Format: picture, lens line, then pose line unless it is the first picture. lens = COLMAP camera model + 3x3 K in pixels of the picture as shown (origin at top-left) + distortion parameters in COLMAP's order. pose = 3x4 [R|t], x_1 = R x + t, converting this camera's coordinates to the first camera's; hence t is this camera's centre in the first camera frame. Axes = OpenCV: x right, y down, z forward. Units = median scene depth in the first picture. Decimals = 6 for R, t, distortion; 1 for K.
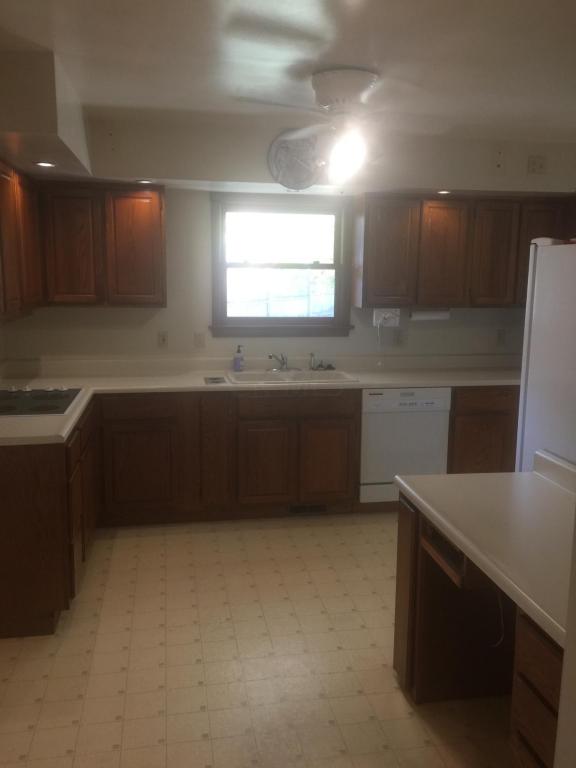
lens RADIAL K [[675.8, 0, 289.3], [0, 675.8, 384.5], [0, 0, 1]] dist [0.075152, -0.026354]
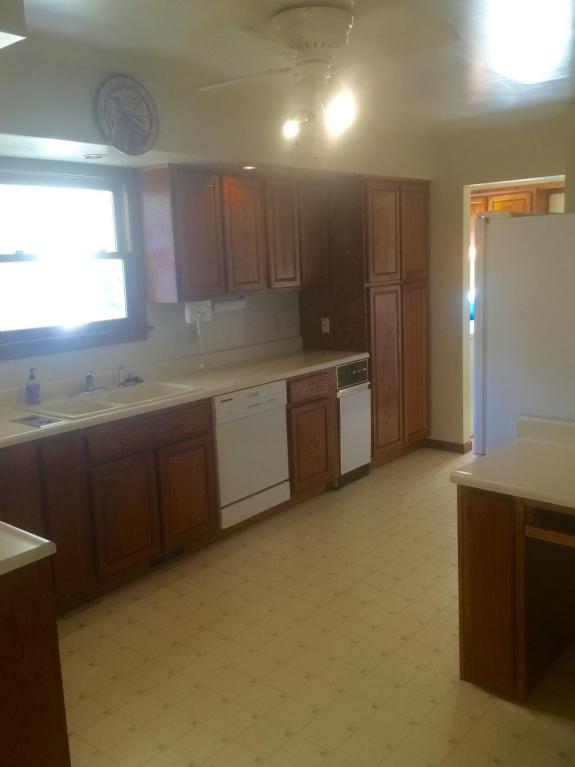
lens RADIAL K [[716.4, 0, 286.0], [0, 716.4, 383.0], [0, 0, 1]] dist [0.103757, -0.001521]
pose [[0.752086, -0.156281, 0.640268, -0.384277], [0.156383, 0.986051, 0.056988, -0.046242], [-0.640243, 0.057267, 0.766035, 0.243483]]
